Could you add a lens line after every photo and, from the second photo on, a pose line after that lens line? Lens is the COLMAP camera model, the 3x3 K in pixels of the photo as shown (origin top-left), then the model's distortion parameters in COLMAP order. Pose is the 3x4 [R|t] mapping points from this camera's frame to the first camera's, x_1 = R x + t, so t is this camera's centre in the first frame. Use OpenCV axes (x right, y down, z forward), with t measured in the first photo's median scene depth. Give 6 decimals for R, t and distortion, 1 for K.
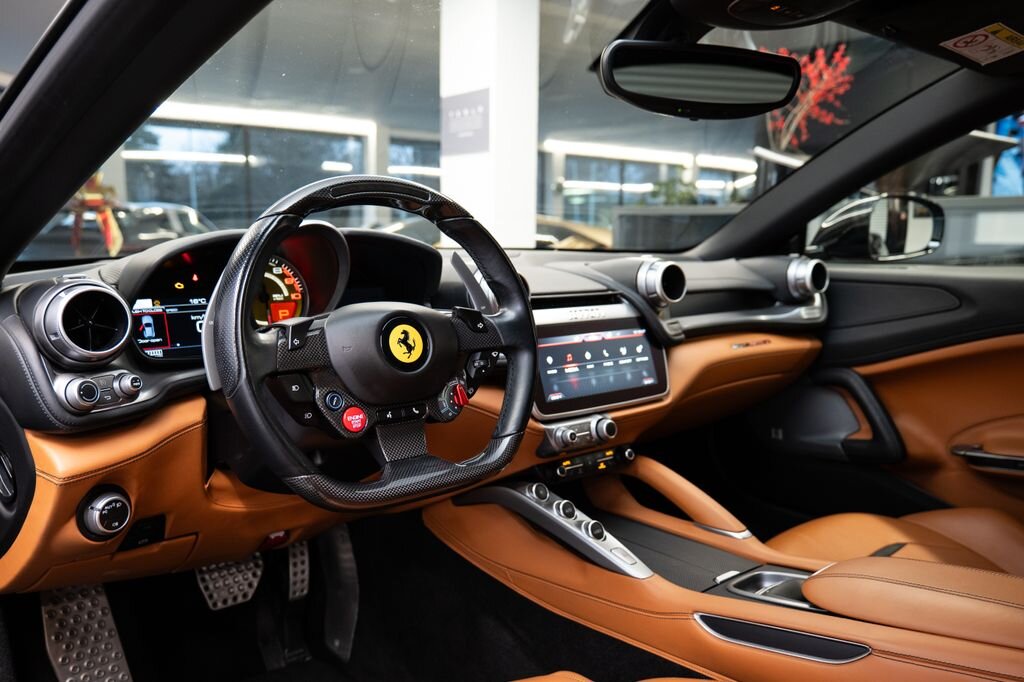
lens RADIAL K [[784.8, 0, 477.1], [0, 784.8, 367.6], [0, 0, 1]] dist [-0.004637, 0.002355]
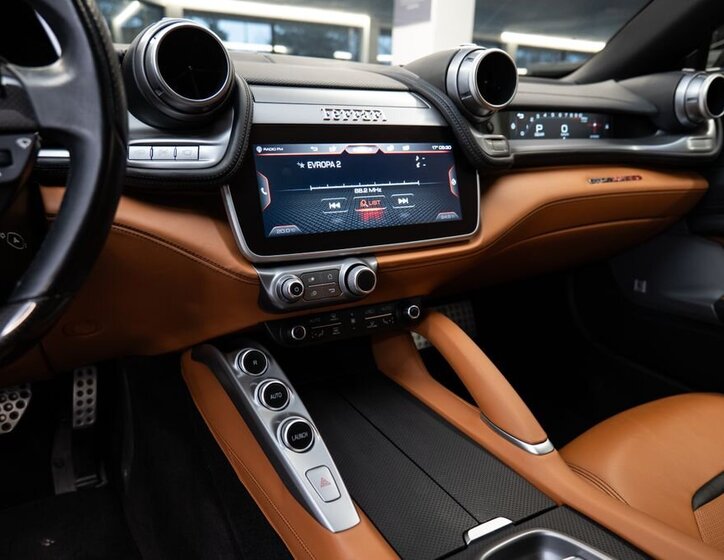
lens RADIAL K [[534.8, 0, 366.8], [0, 534.8, 295.9], [0, 0, 1]] dist [-0.011773, 0.018037]
pose [[0.987536, 0.069404, -0.141266, 0.235033], [-0.045769, 0.985371, 0.164162, 0.013063], [0.150593, -0.155651, 0.976266, 0.518254]]
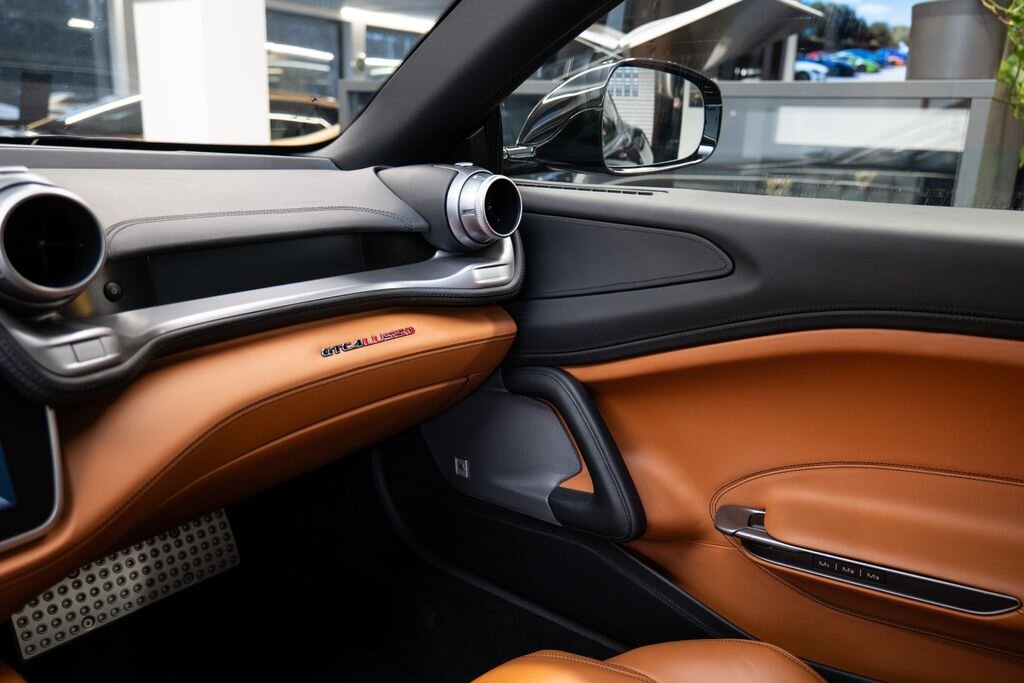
lens RADIAL K [[804.9, 0, 518.3], [0, 804.9, 346.6], [0, 0, 1]] dist [-0.013163, -0.001064]
pose [[0.966938, -0.036309, 0.252412, 0.403904], [0.008984, 0.994048, 0.108575, -0.107483], [-0.254852, -0.102718, 0.961509, 0.608628]]
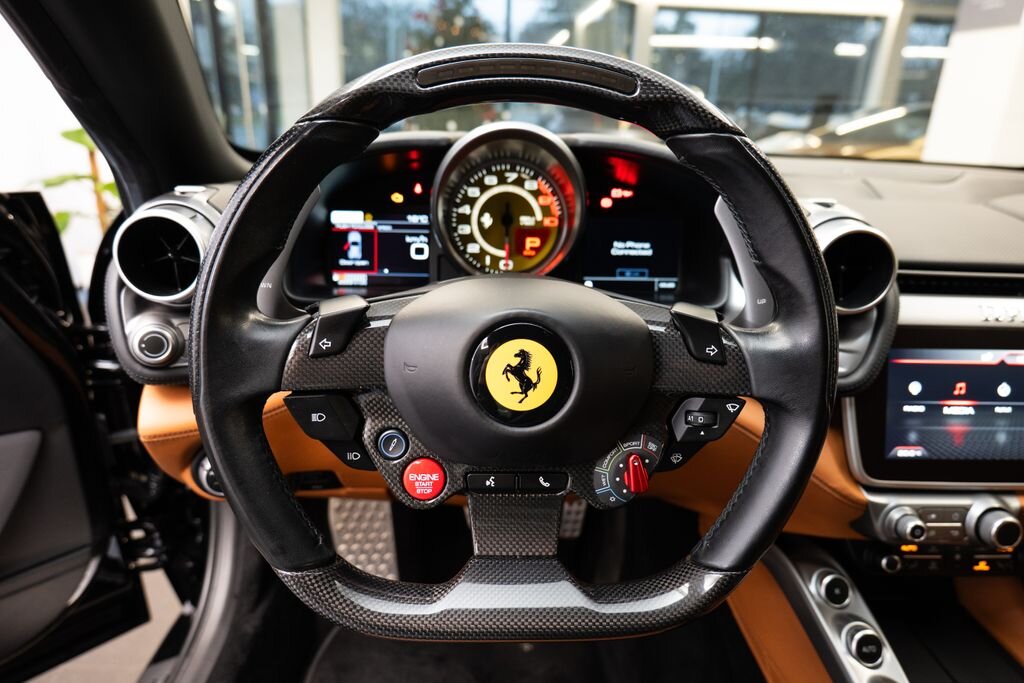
lens RADIAL K [[636.3, 0, 526.0], [0, 636.3, 355.0], [0, 0, 1]] dist [-0.022303, 0.017629]
pose [[0.816510, 0.235192, -0.527253, 0.095737], [-0.128497, 0.964385, 0.231192, -0.100301], [0.562849, -0.121021, 0.817652, 0.449191]]
